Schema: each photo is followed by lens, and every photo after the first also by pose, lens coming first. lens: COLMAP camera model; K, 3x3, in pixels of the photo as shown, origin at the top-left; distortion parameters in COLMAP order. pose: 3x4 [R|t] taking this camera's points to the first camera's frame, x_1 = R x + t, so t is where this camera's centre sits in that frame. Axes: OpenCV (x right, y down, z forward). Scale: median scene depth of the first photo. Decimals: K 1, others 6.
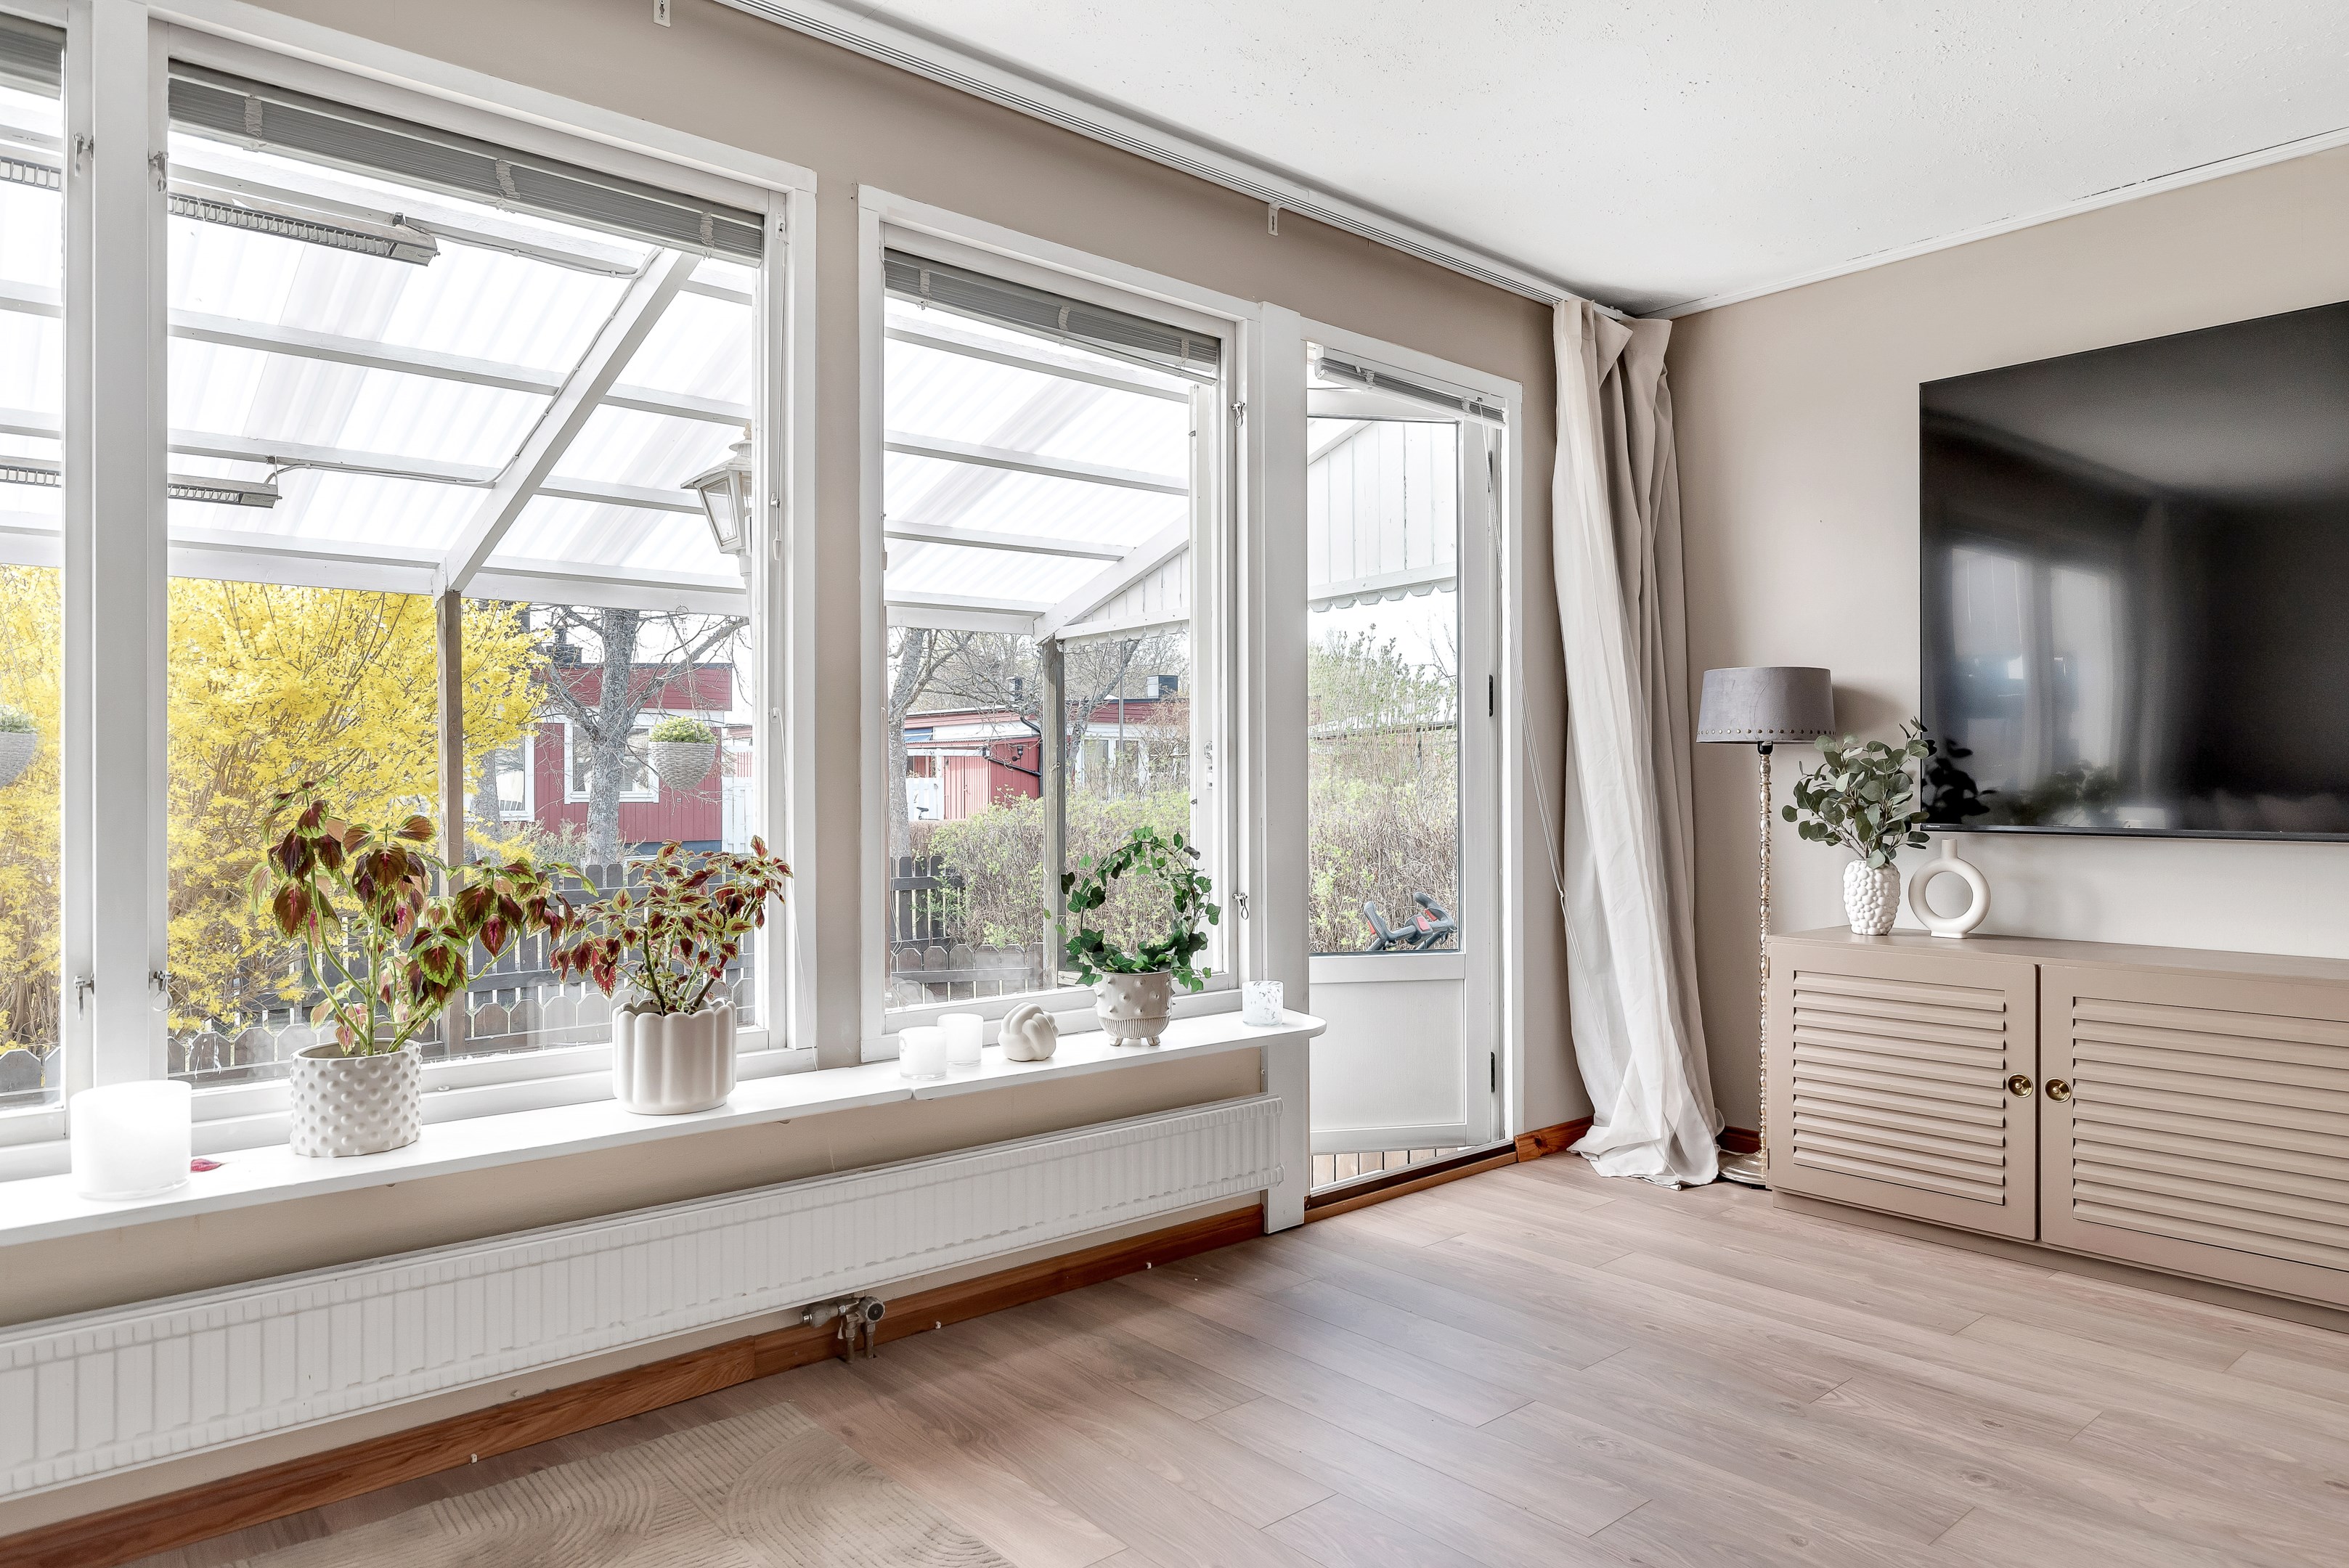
lens RADIAL K [[1484.8, 0, 1185.7], [0, 1484.8, 782.7], [0, 0, 1]] dist [0.000643, 0.000577]
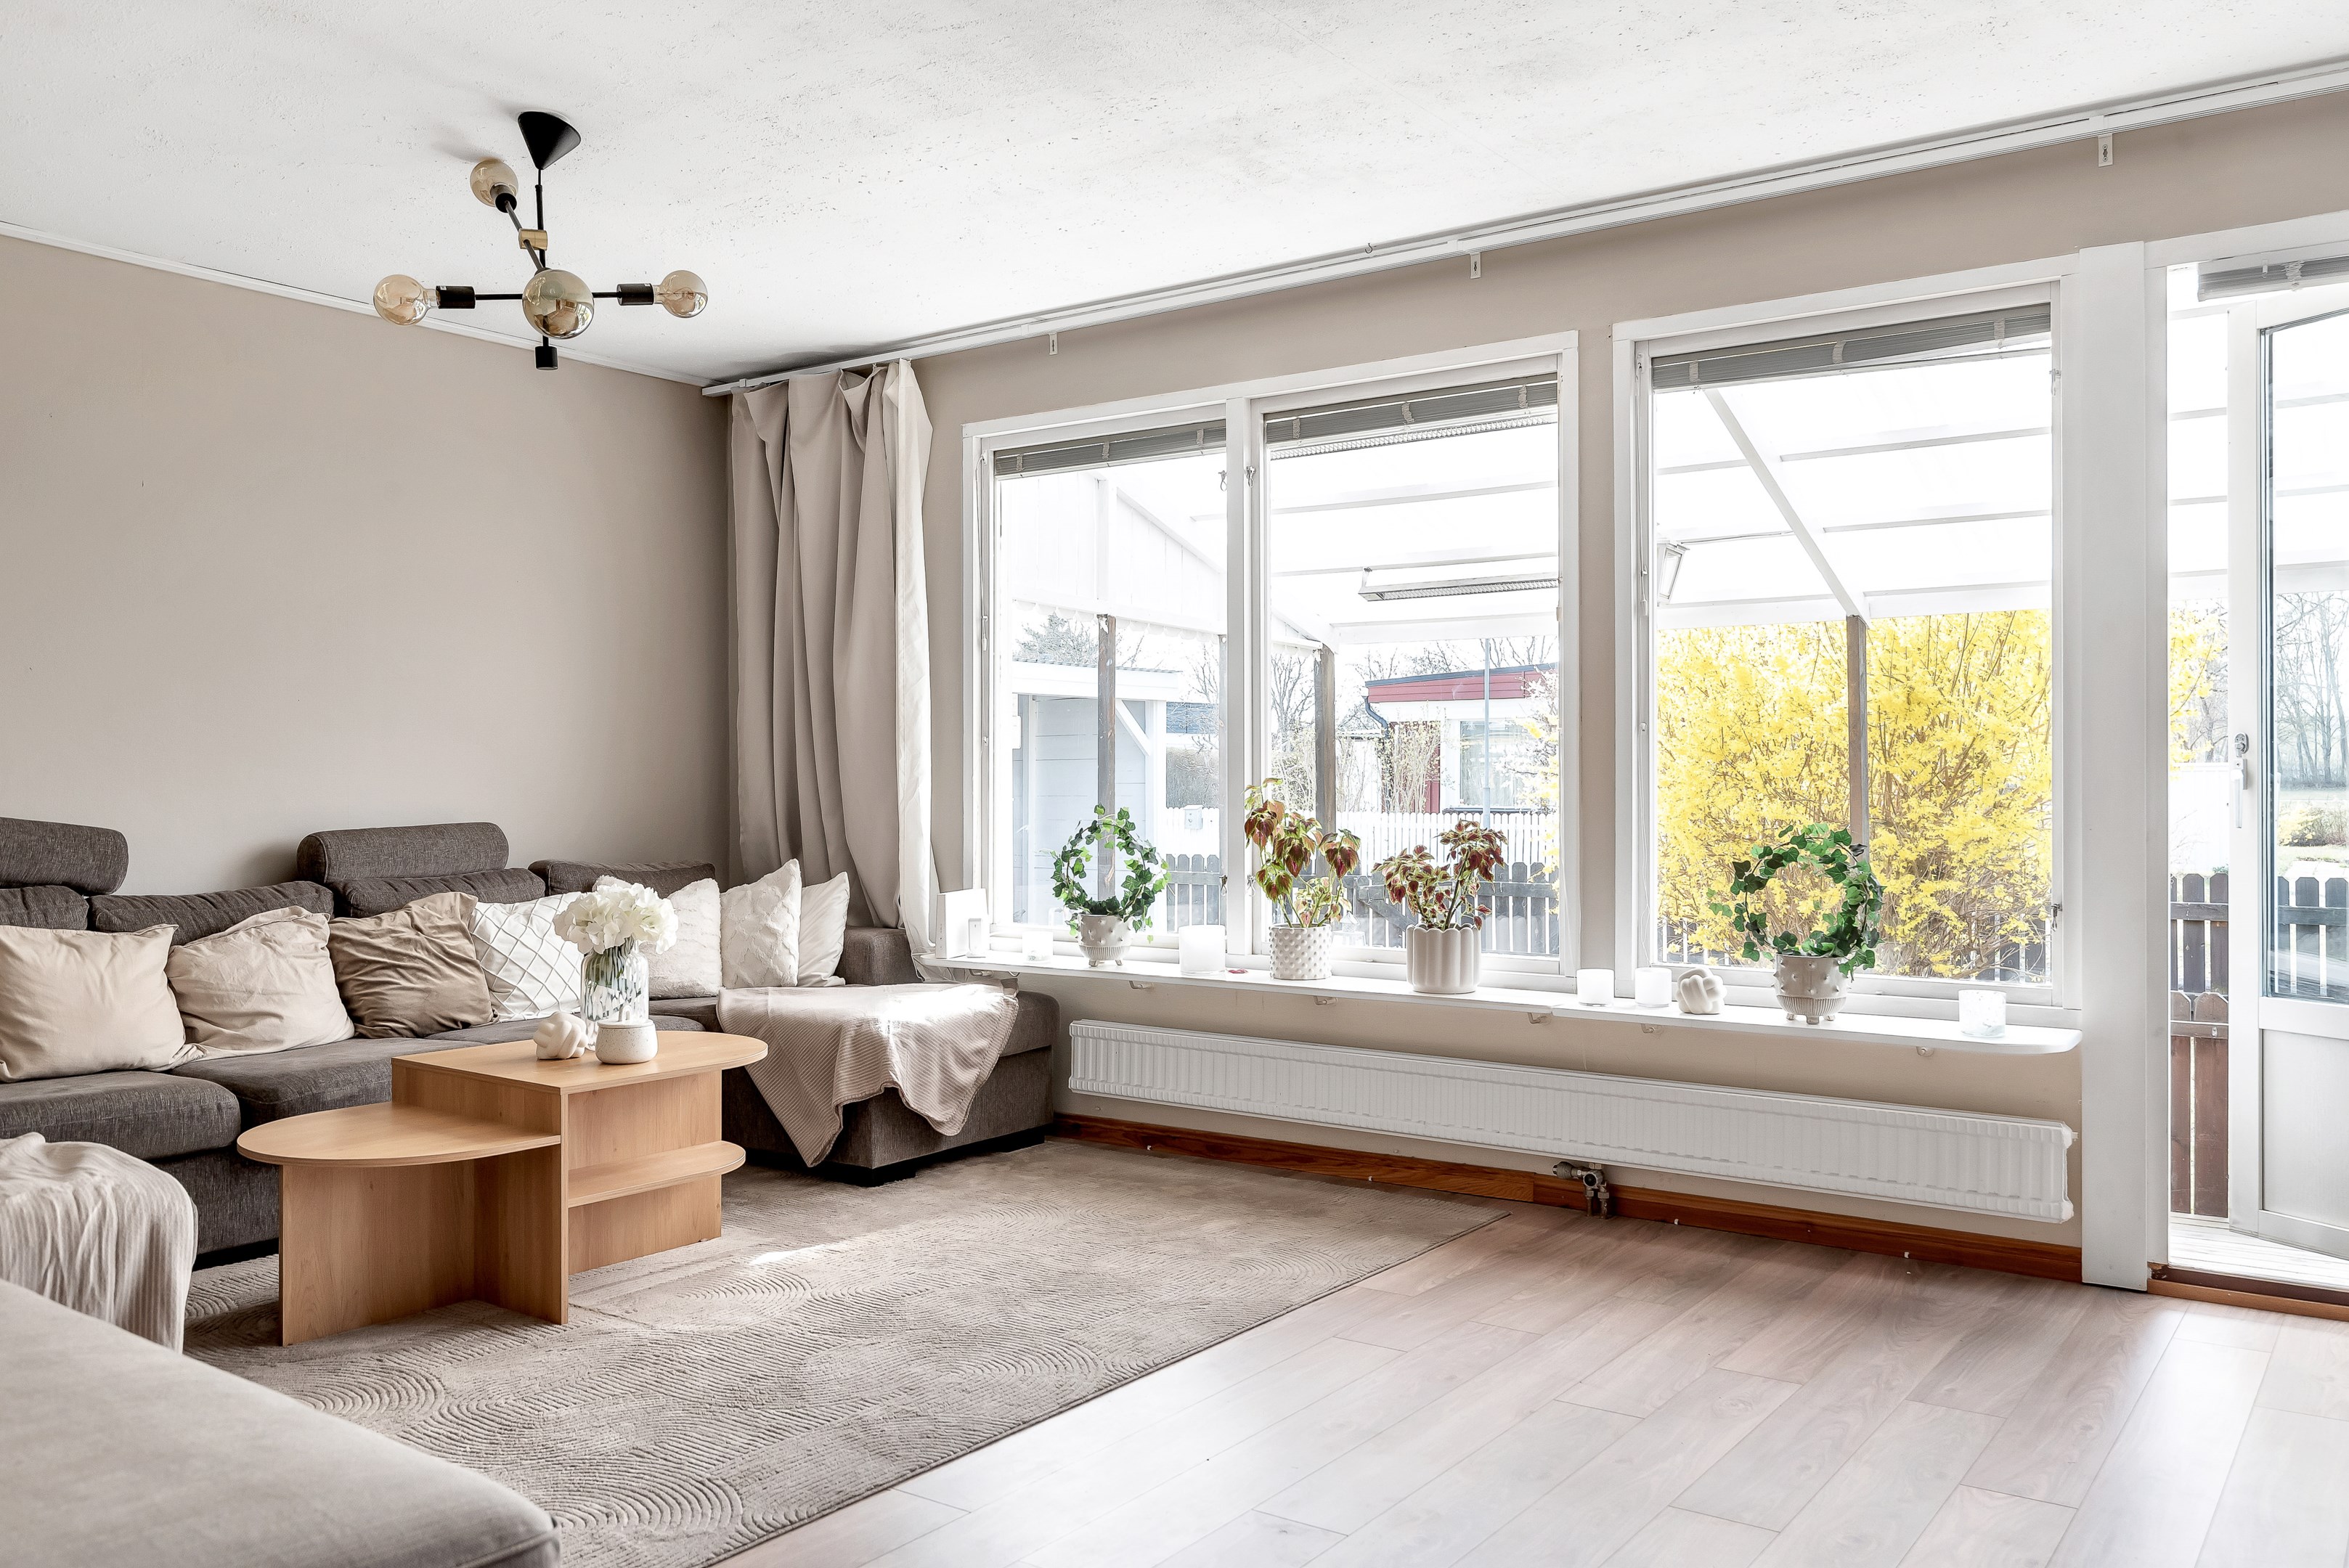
lens RADIAL K [[1796.0, 0, 1201.2], [0, 1796.0, 783.8], [0, 0, 1]] dist [-0.000117, 0.001984]
pose [[0.226501, 0.002894, -0.974007, 1.182313], [-0.000577, 0.999996, 0.002837, -0.002311], [0.974011, -0.000080, 0.226502, 0.274753]]
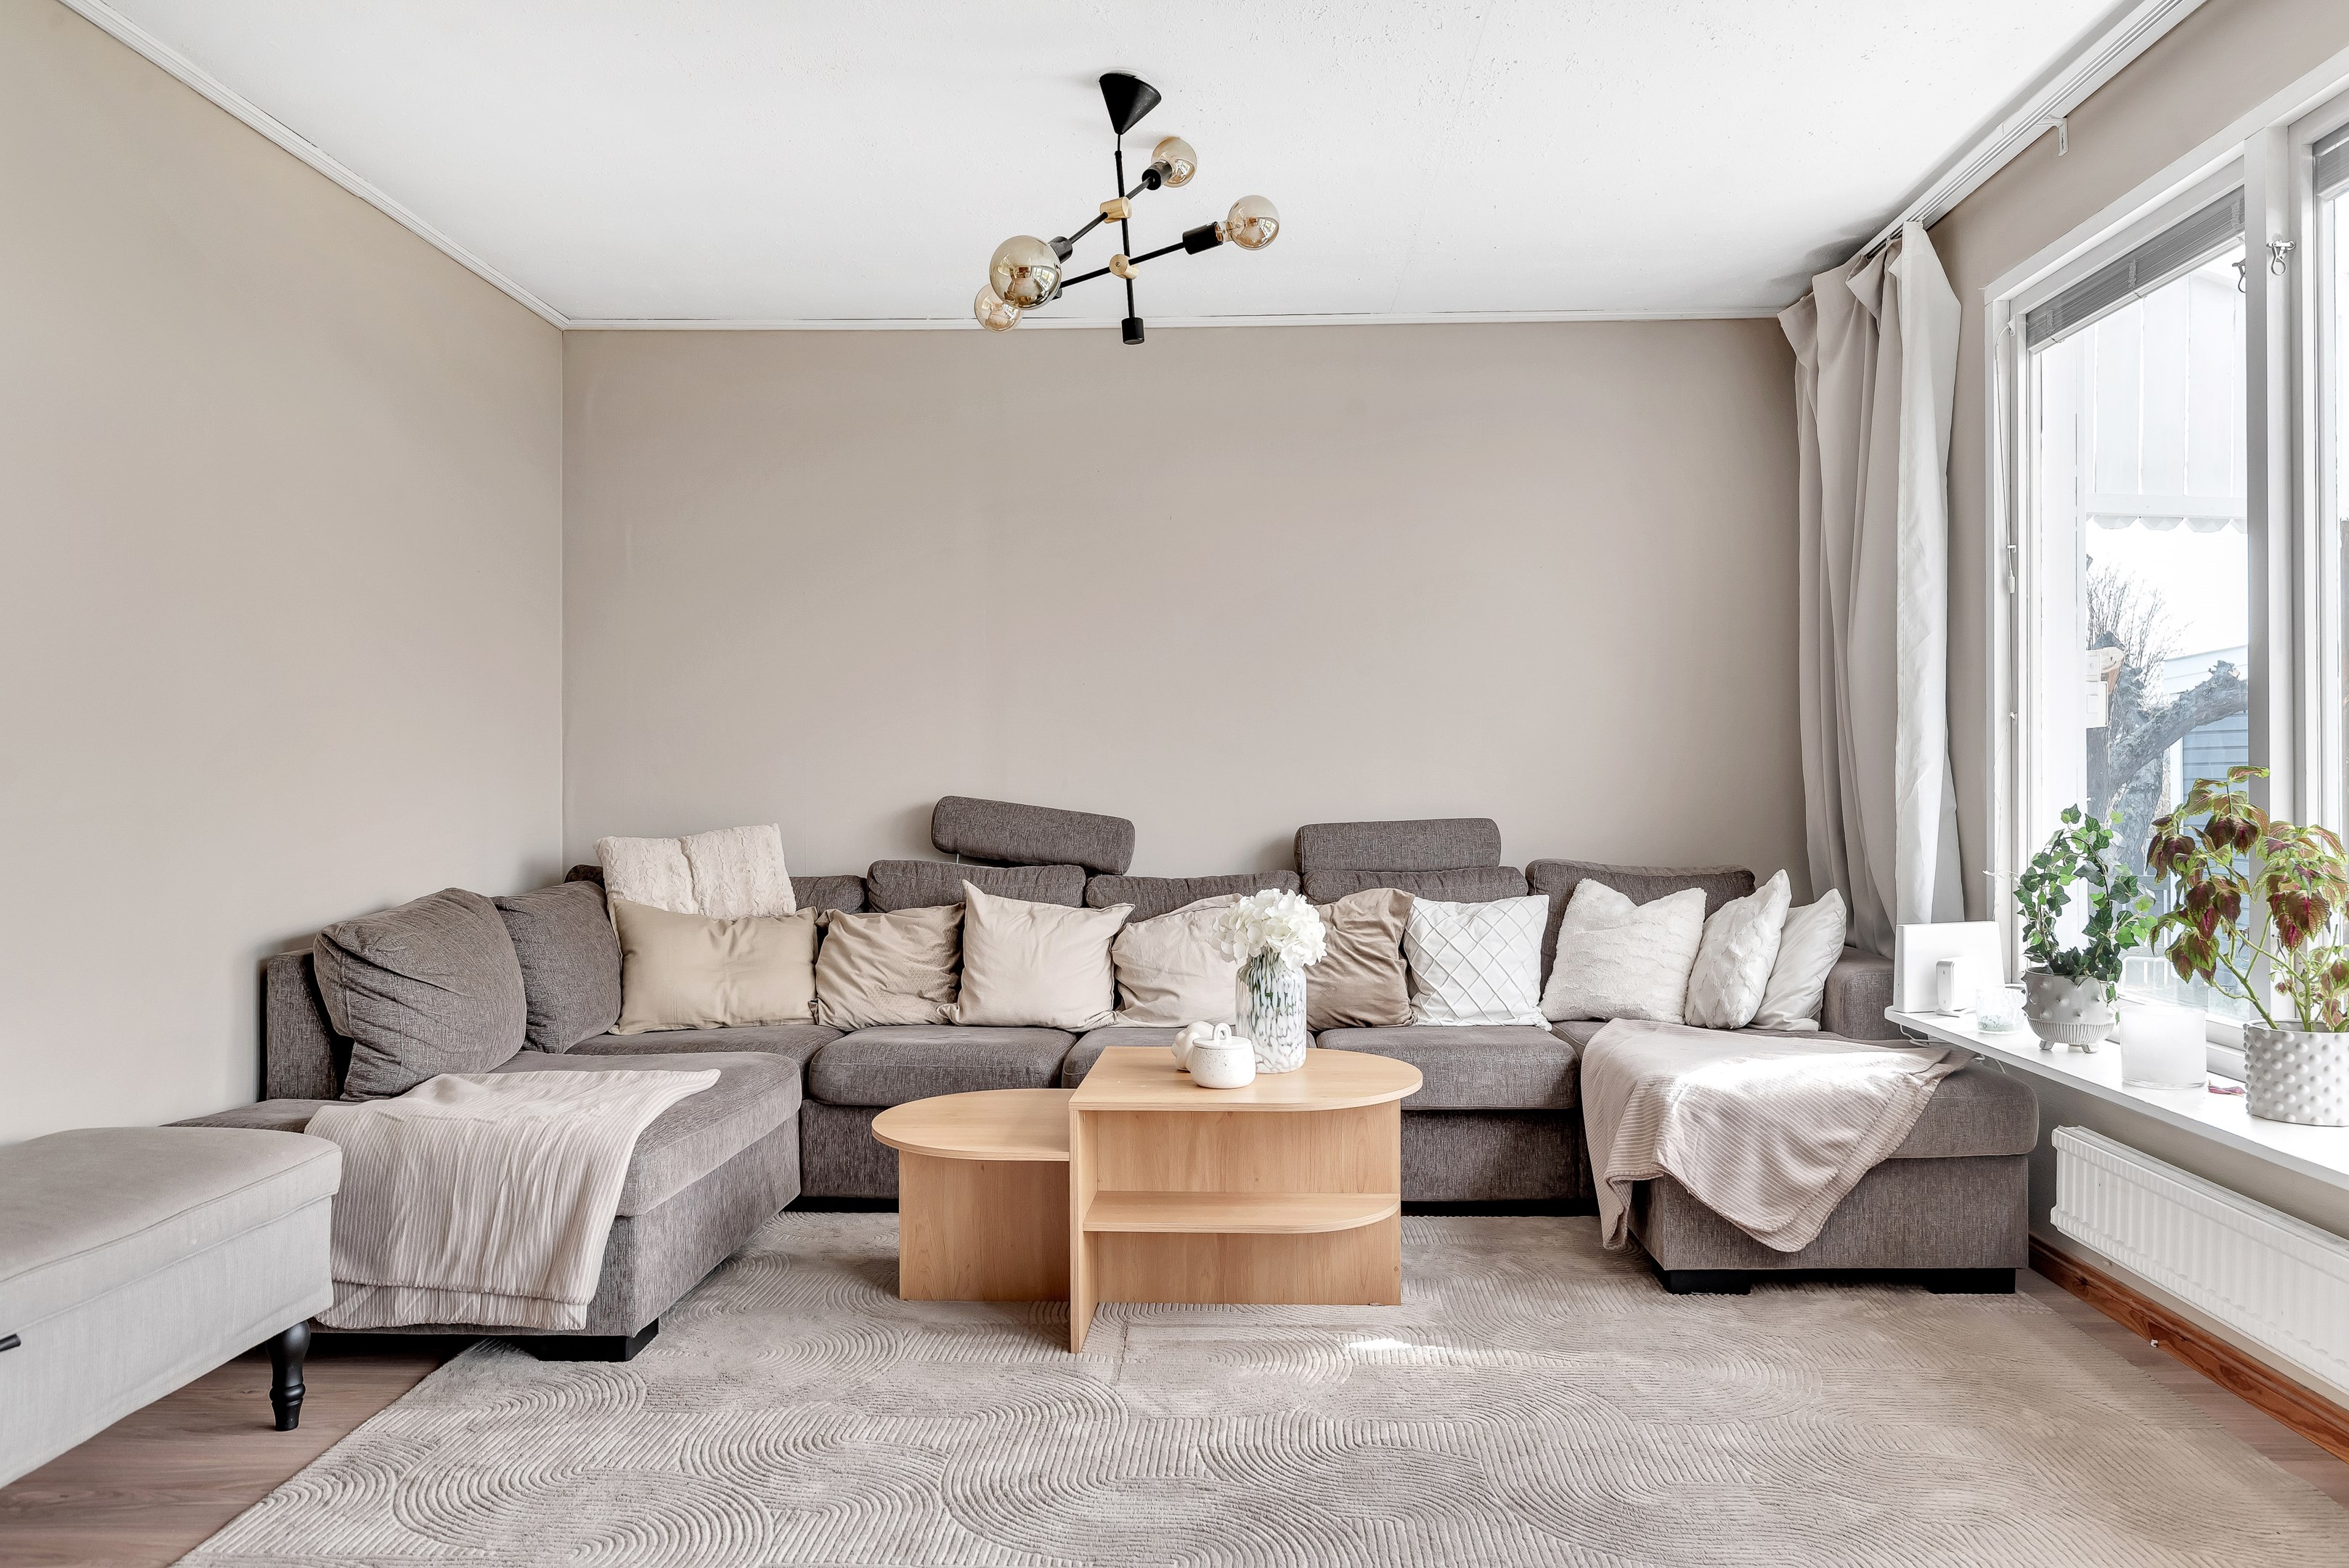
lens RADIAL K [[1670.2, 0, 1174.5], [0, 1670.2, 784.0], [0, 0, 1]] dist [0.001392, 0.004537]
pose [[-0.681120, 0.007371, -0.732135, 0.637651], [0.005009, 0.999973, 0.005408, -0.001594], [0.732154, 0.000016, -0.681139, 0.901083]]
